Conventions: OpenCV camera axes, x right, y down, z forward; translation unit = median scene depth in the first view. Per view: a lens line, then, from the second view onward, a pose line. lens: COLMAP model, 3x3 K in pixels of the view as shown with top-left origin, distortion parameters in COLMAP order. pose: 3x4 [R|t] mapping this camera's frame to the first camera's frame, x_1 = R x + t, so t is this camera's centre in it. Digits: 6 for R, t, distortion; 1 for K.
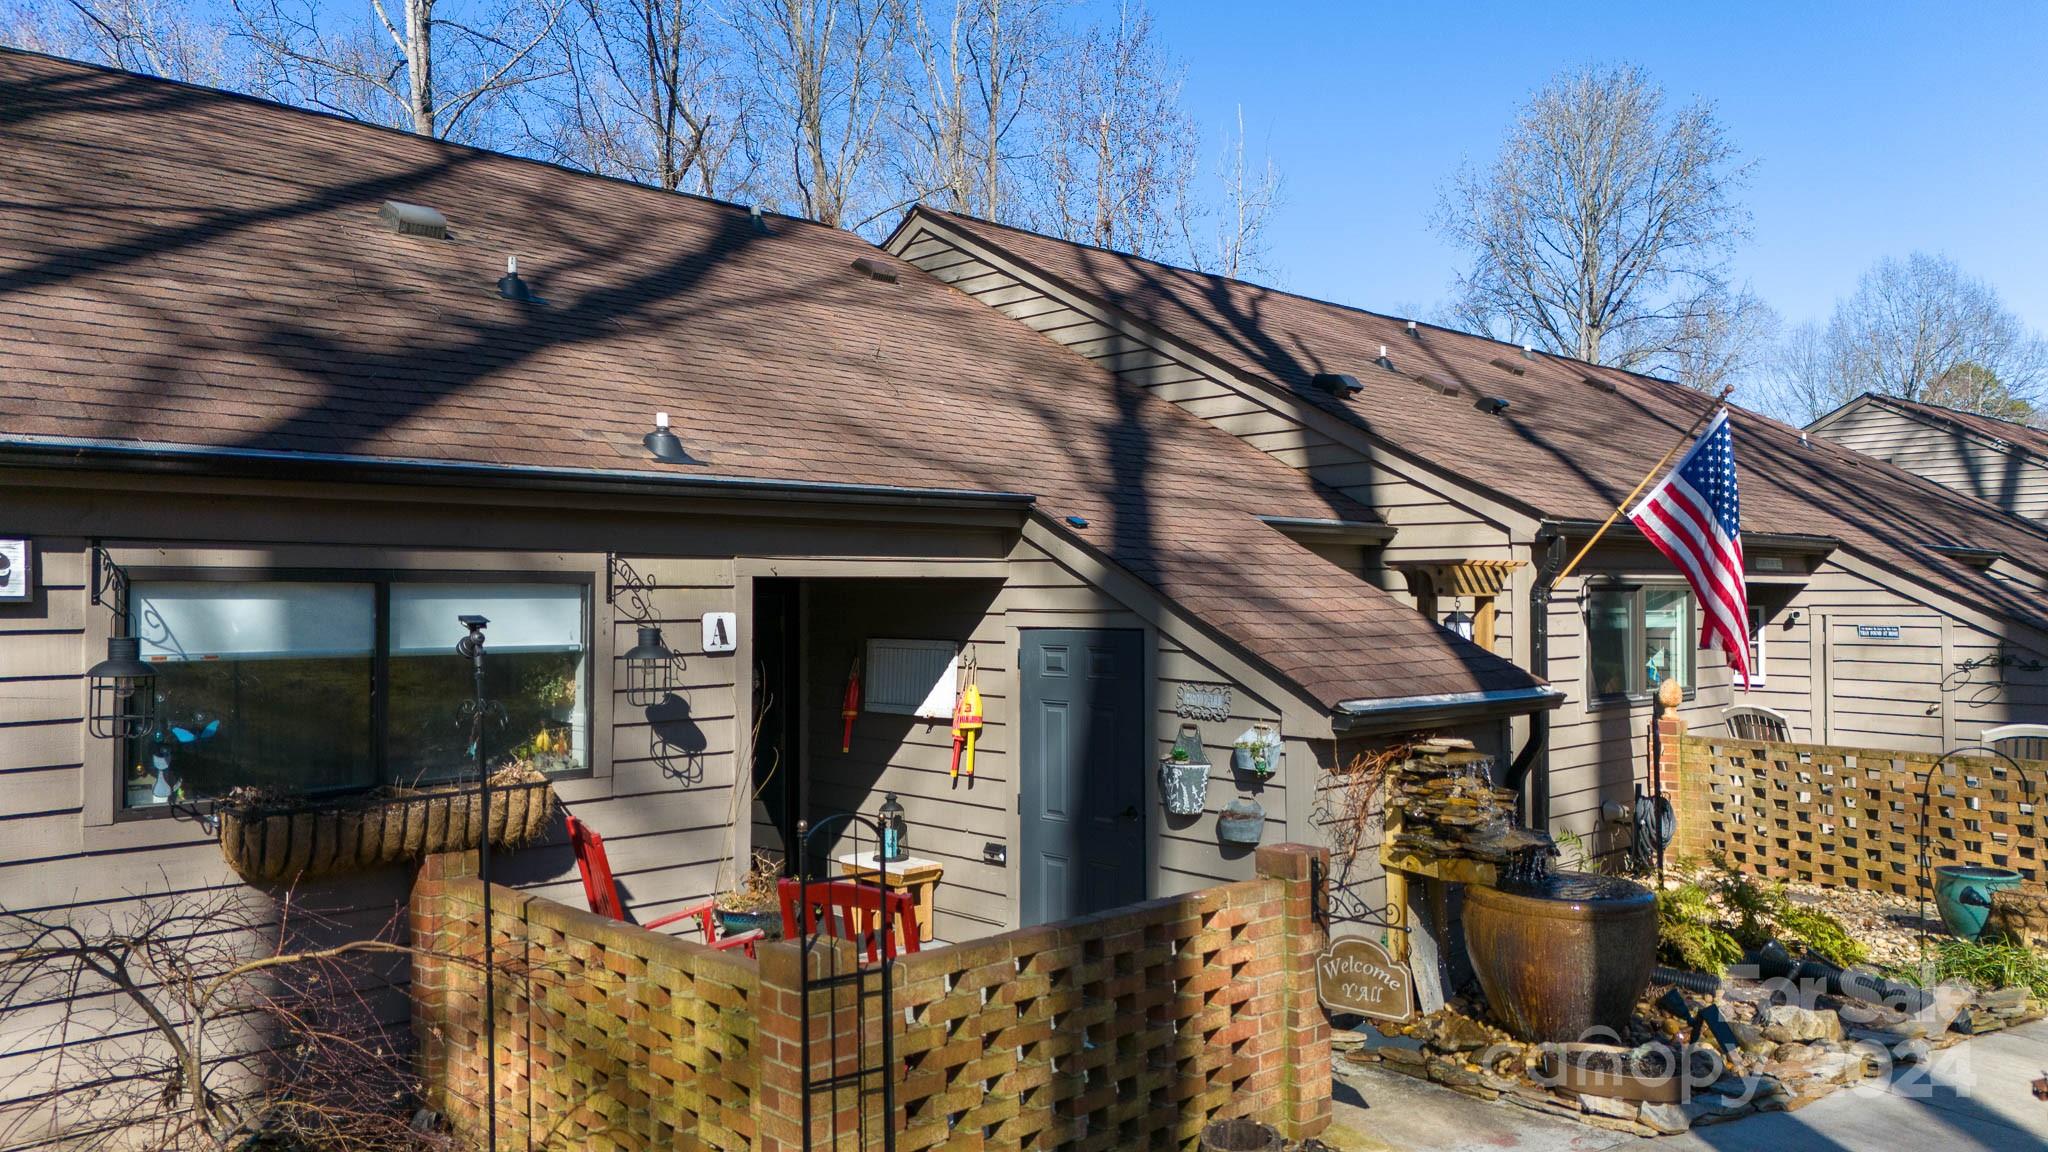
lens RADIAL K [[1489.9, 0, 1025.5], [0, 1489.9, 579.1], [0, 0, 1]] dist [0.083268, -0.089719]
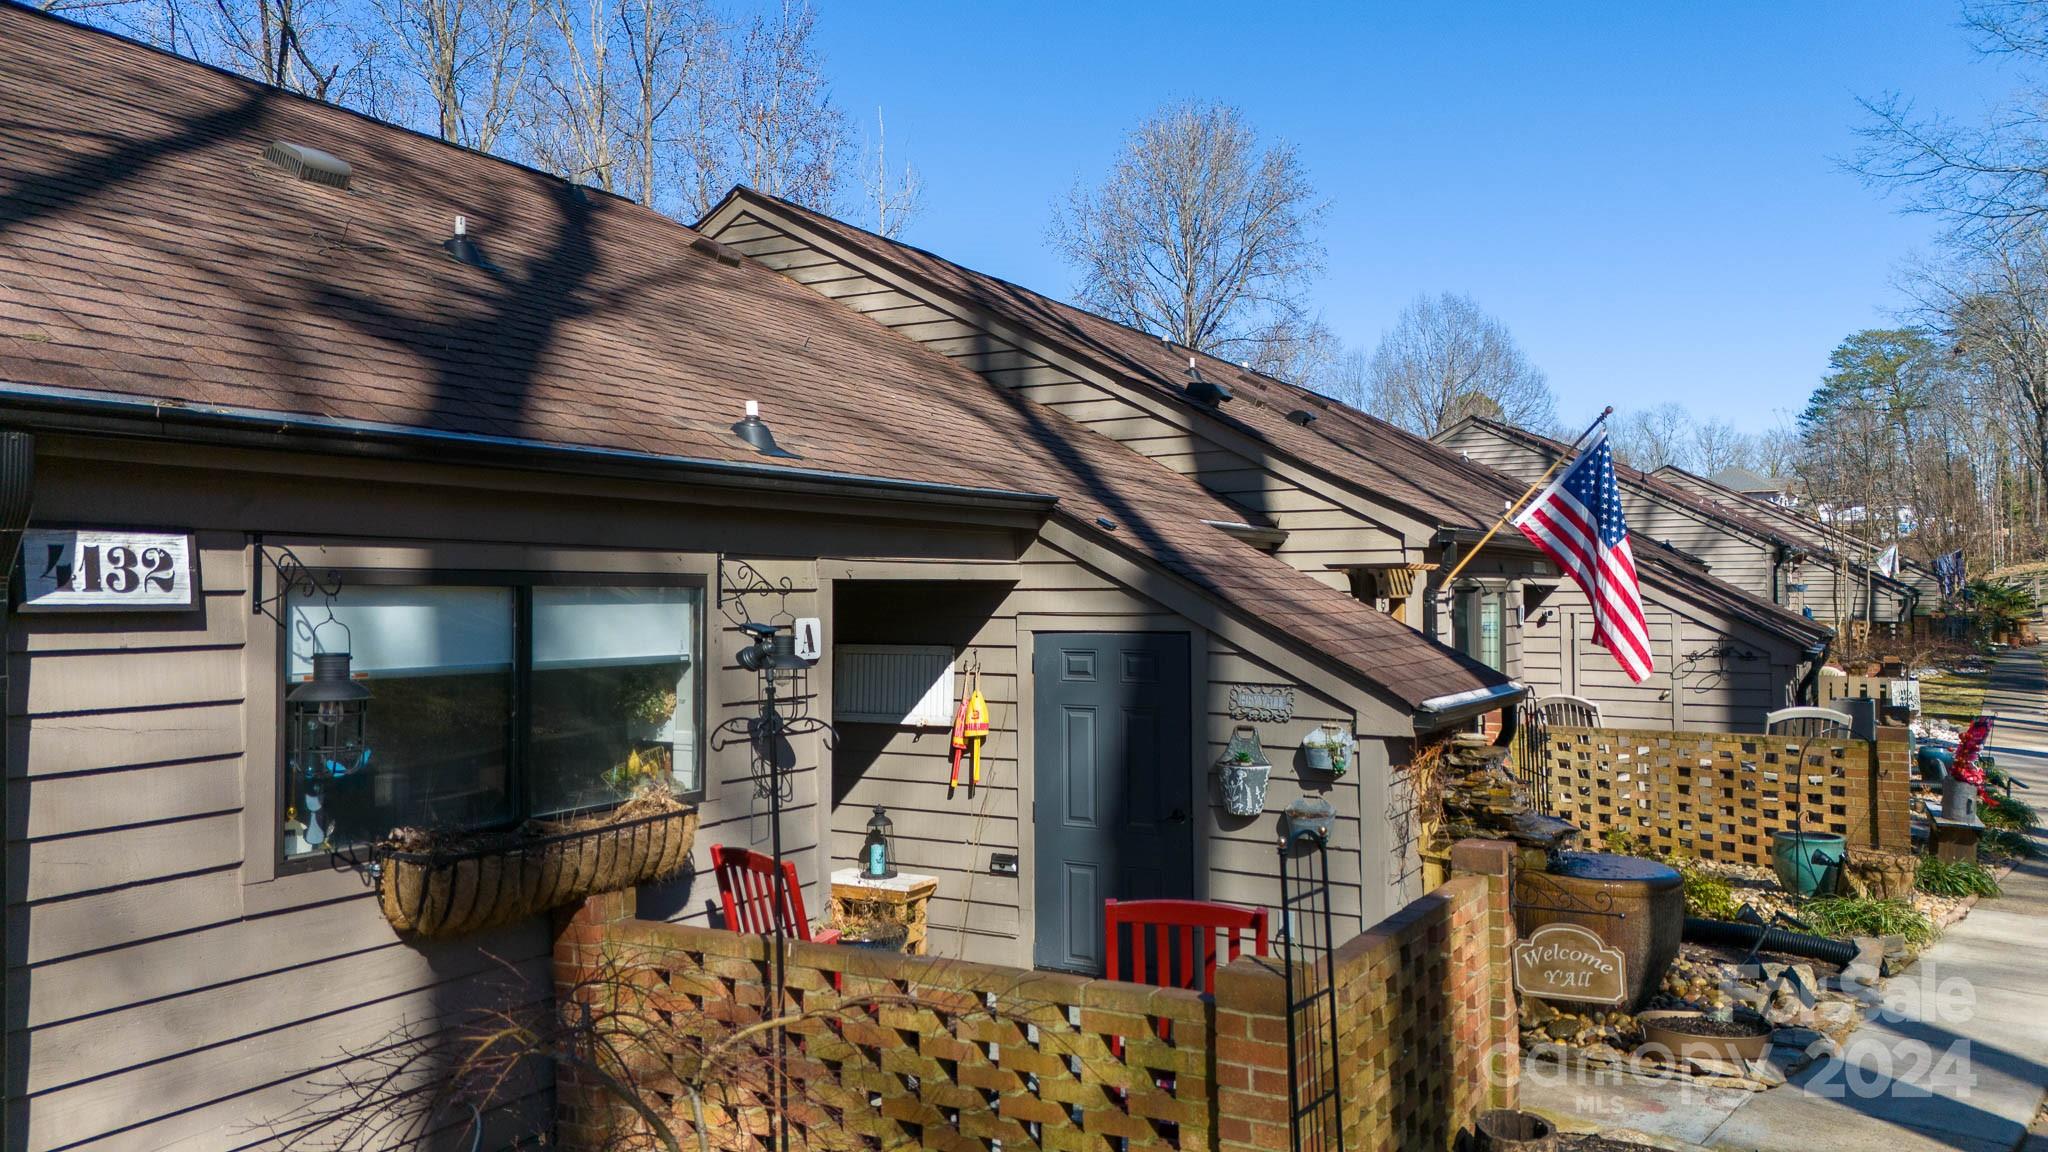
lens RADIAL K [[1489.9, 0, 1023.7], [0, 1489.9, 582.2], [0, 0, 1]] dist [0.083268, -0.089719]
pose [[0.961404, 0.000231, 0.275141, -0.283963], [-0.000602, 0.999999, 0.001263, -0.000922], [-0.275140, -0.001380, 0.961403, 0.063831]]
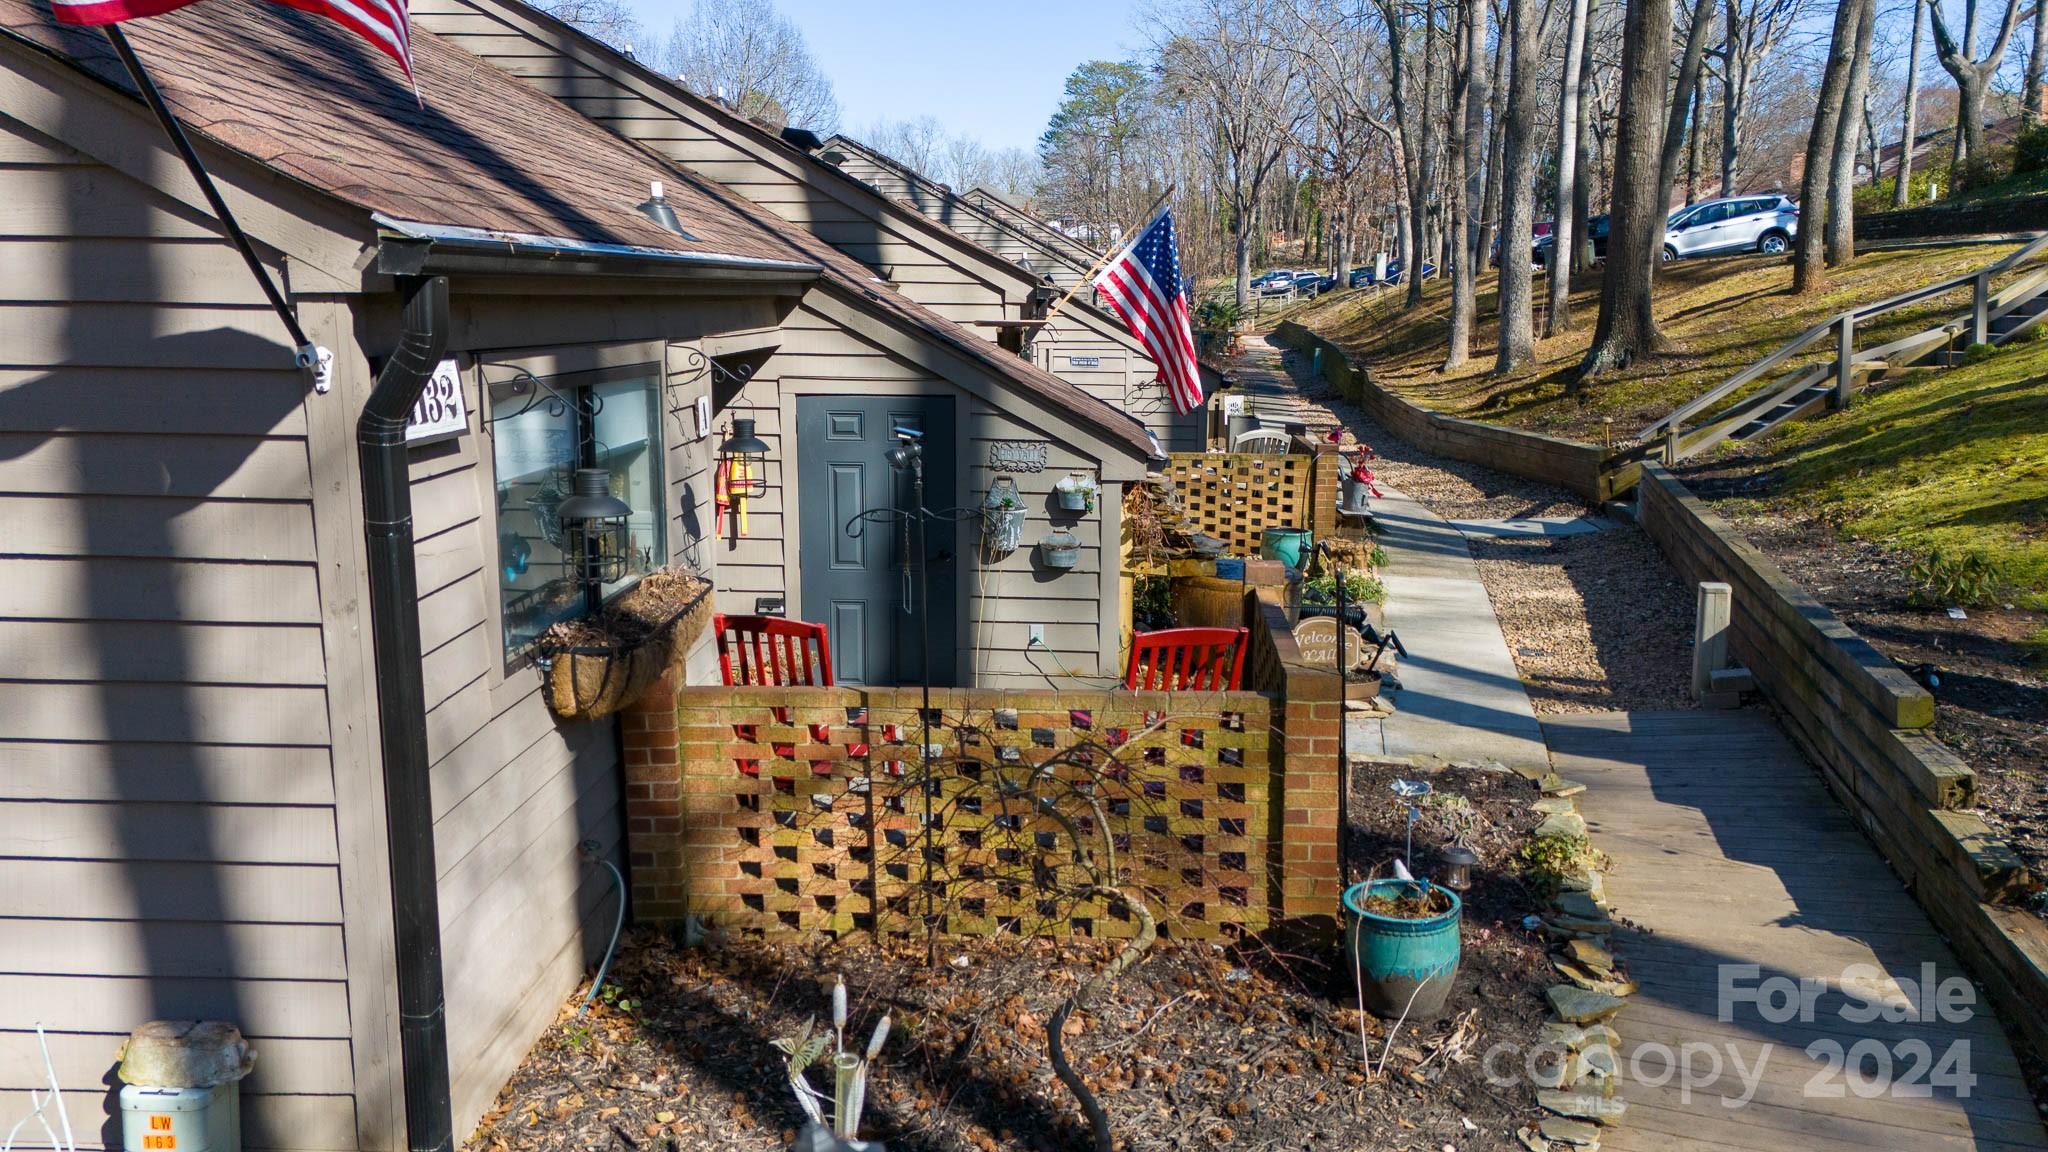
lens RADIAL K [[1489.9, 0, 1027.2], [0, 1489.9, 586.0], [0, 0, 1]] dist [0.083268, -0.089719]
pose [[0.724347, -0.122679, 0.678433, -0.627415], [-0.016872, 0.980592, 0.195331, -0.043595], [-0.689229, -0.152934, 0.708219, 0.124023]]
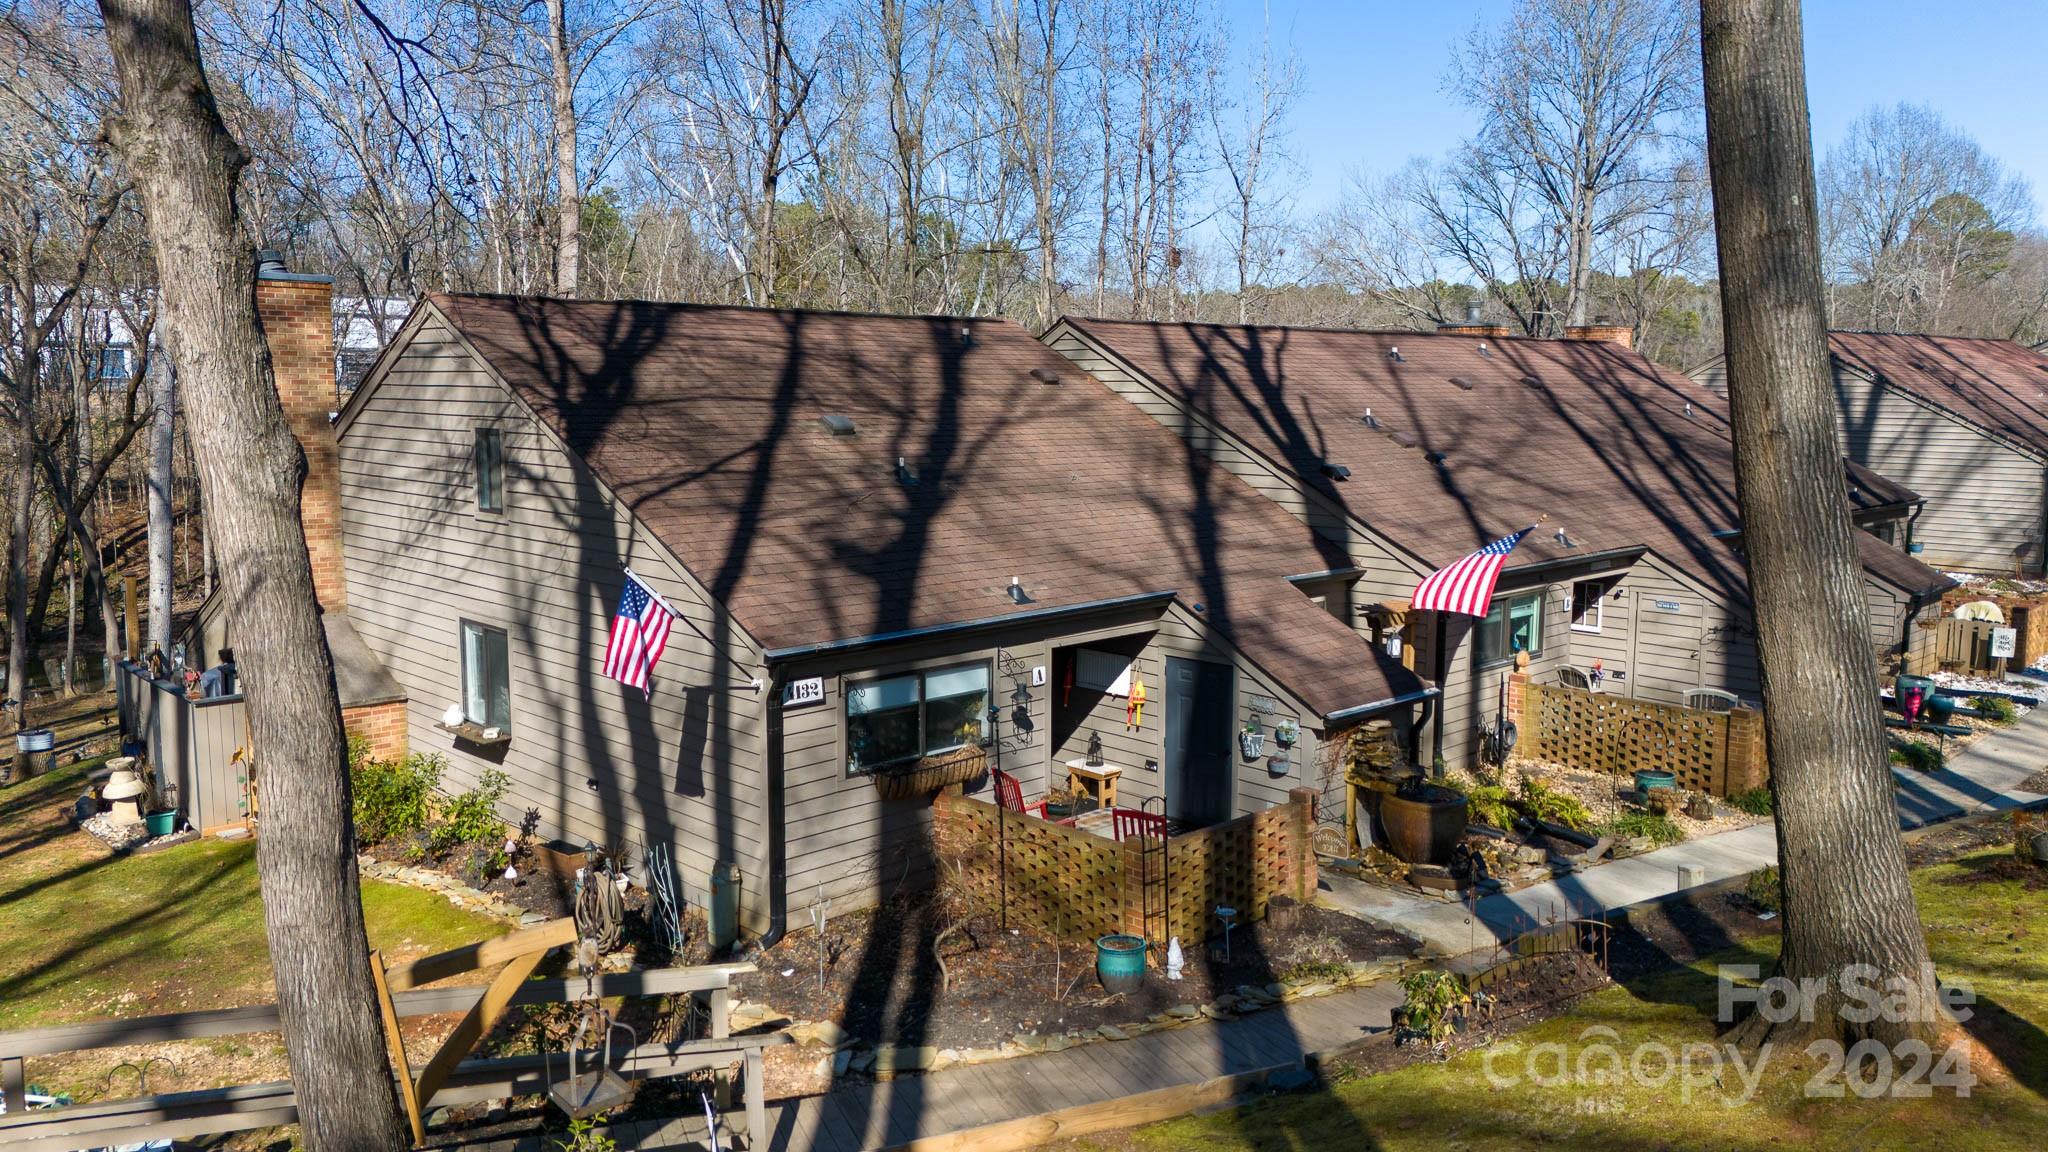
lens RADIAL K [[1489.9, 0, 1020.6], [0, 1489.9, 577.0], [0, 0, 1]] dist [0.083268, -0.089719]
pose [[0.999975, 0.004610, -0.005332, -0.189551], [-0.003830, 0.990413, 0.138086, -0.346477], [0.005917, -0.138062, 0.990406, -0.953021]]
